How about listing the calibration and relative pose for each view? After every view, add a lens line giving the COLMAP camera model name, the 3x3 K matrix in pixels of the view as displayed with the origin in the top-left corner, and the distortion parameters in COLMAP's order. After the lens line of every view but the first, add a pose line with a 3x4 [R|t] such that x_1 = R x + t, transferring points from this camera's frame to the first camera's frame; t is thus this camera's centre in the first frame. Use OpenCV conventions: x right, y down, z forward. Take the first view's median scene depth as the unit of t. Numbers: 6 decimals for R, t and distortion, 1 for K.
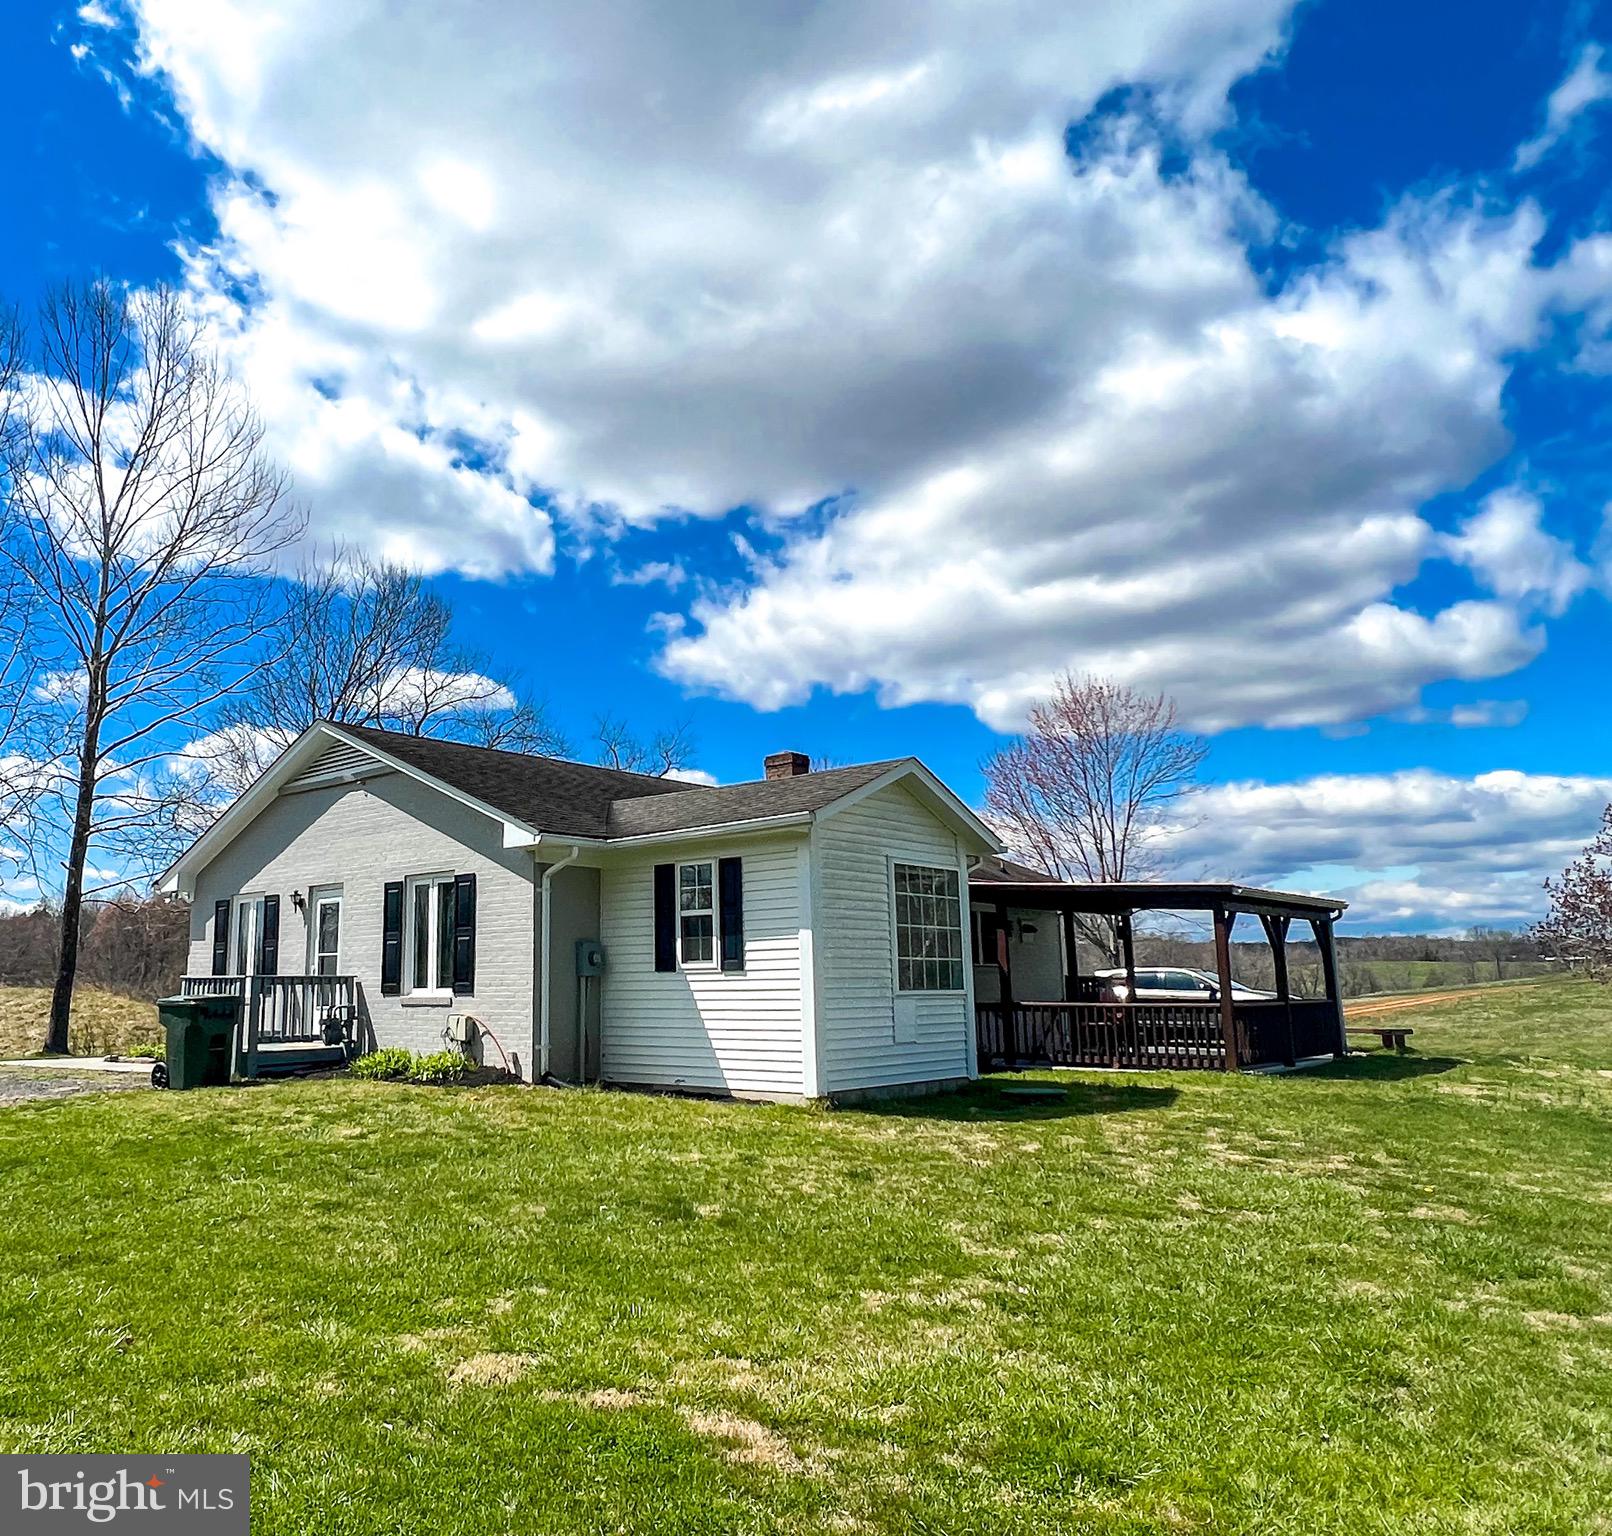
lens RADIAL K [[1223.3, 0, 805.5], [0, 1223.3, 771.5], [0, 0, 1]] dist [-0.008514, -0.001141]
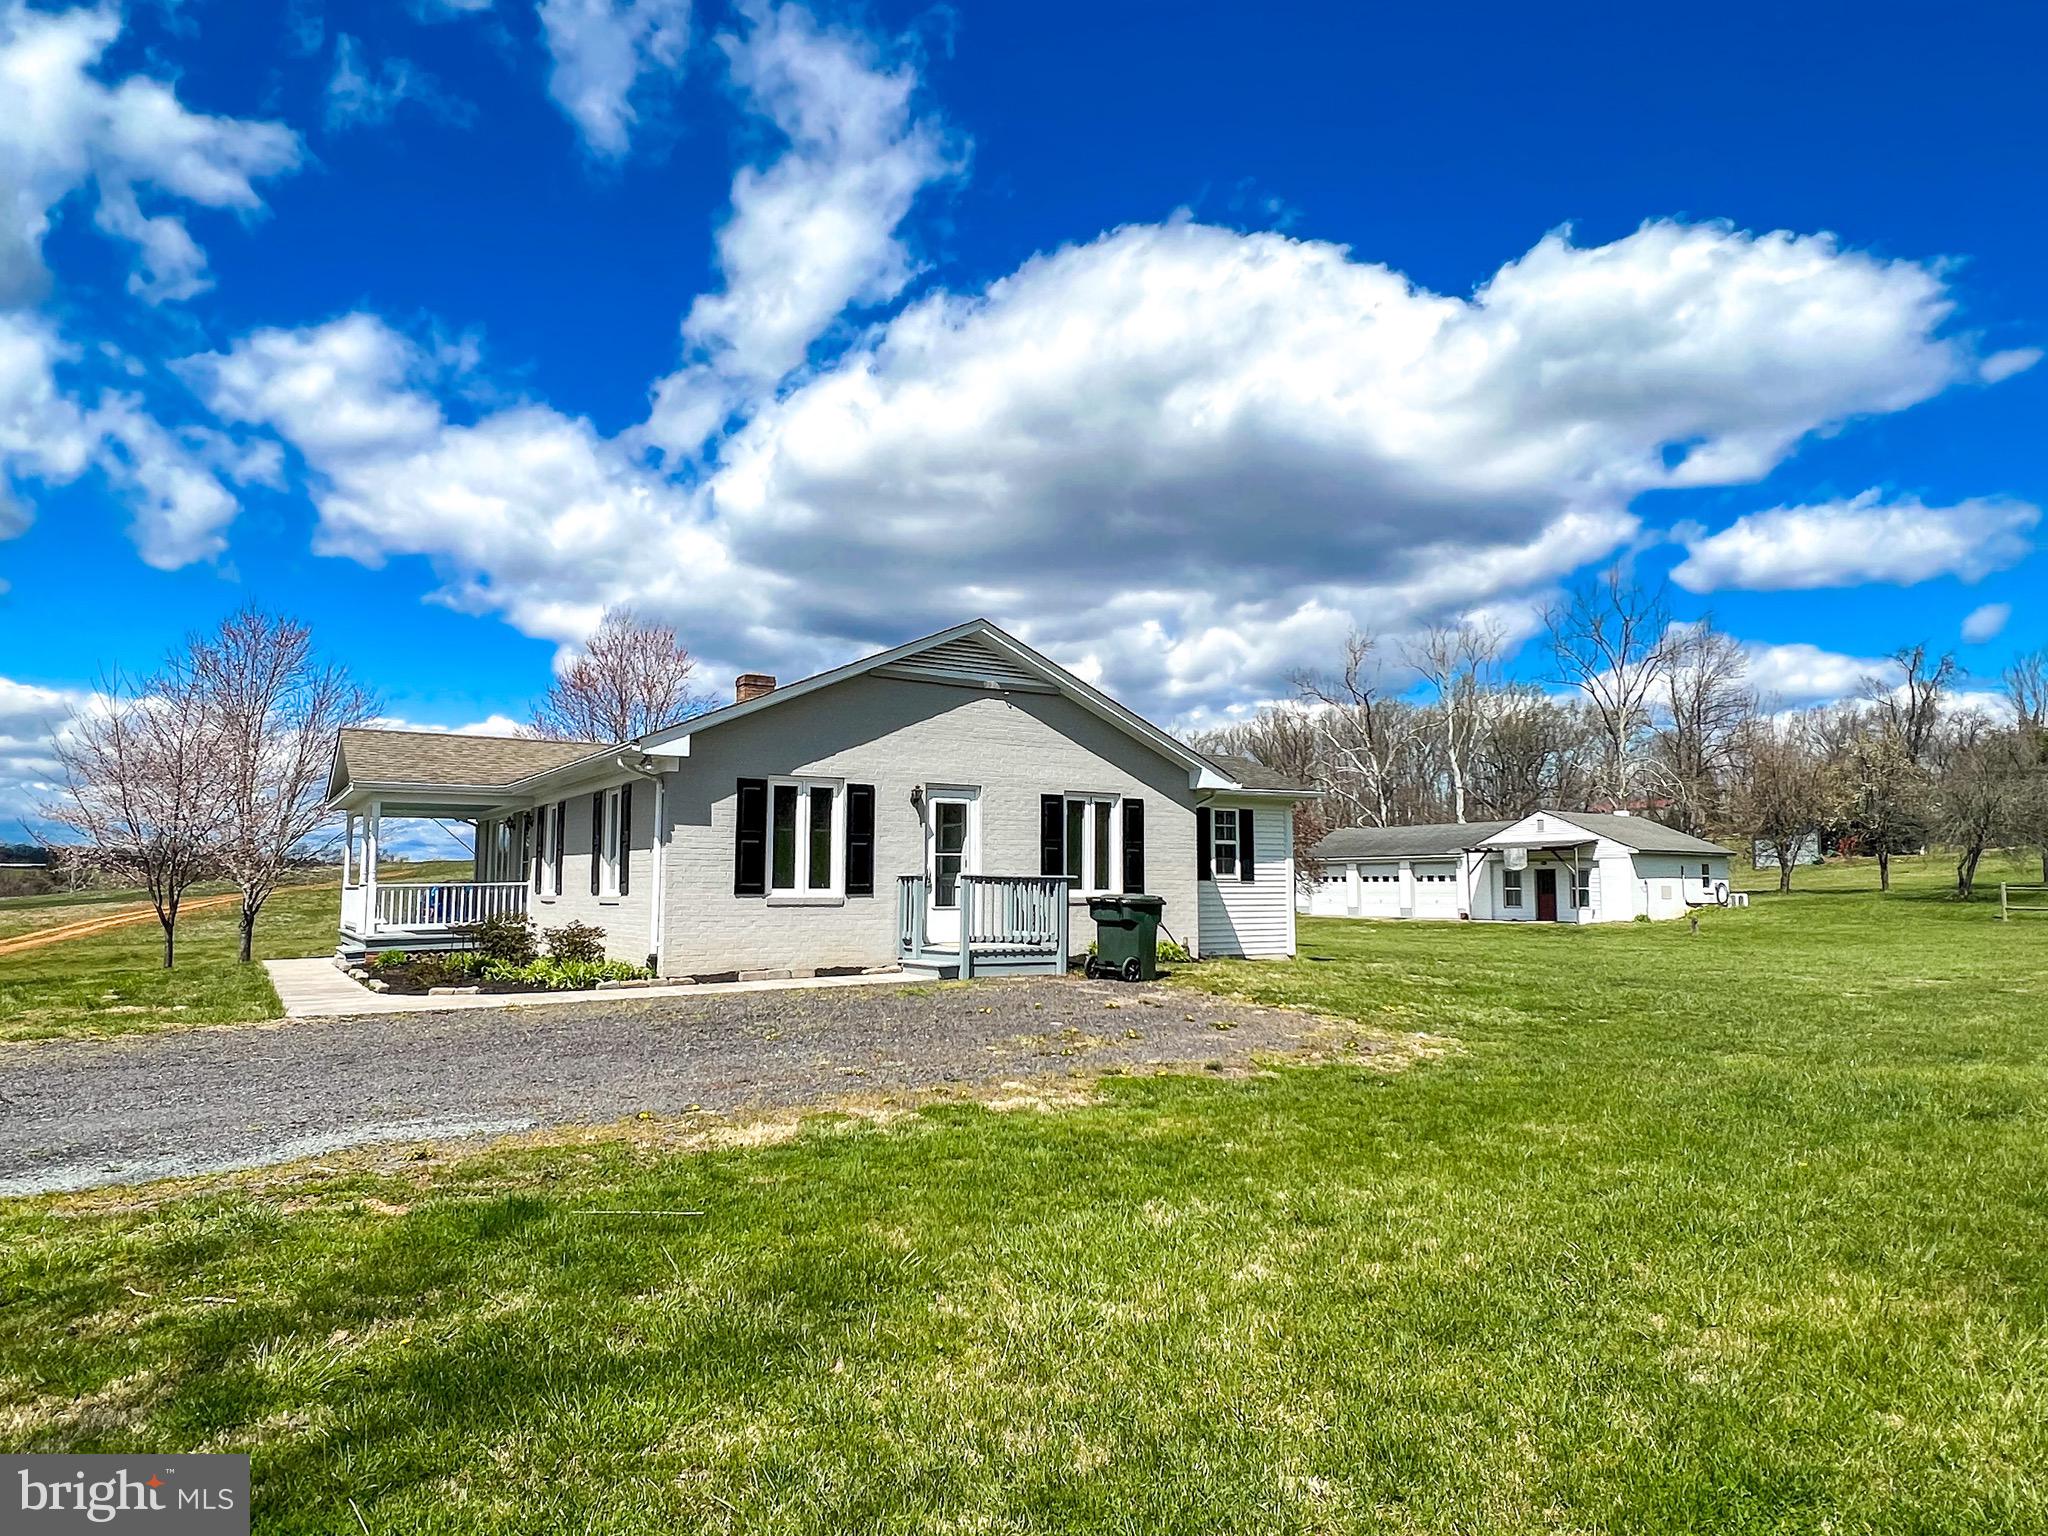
lens RADIAL K [[1261.1, 0, 1017.7], [0, 1261.1, 765.5], [0, 0, 1]] dist [0.030016, 0.000337]
pose [[0.310601, 0.104667, 0.944760, -1.618239], [-0.172895, 0.983560, -0.052124, 0.146323], [-0.934684, -0.147155, 0.323591, 0.746899]]
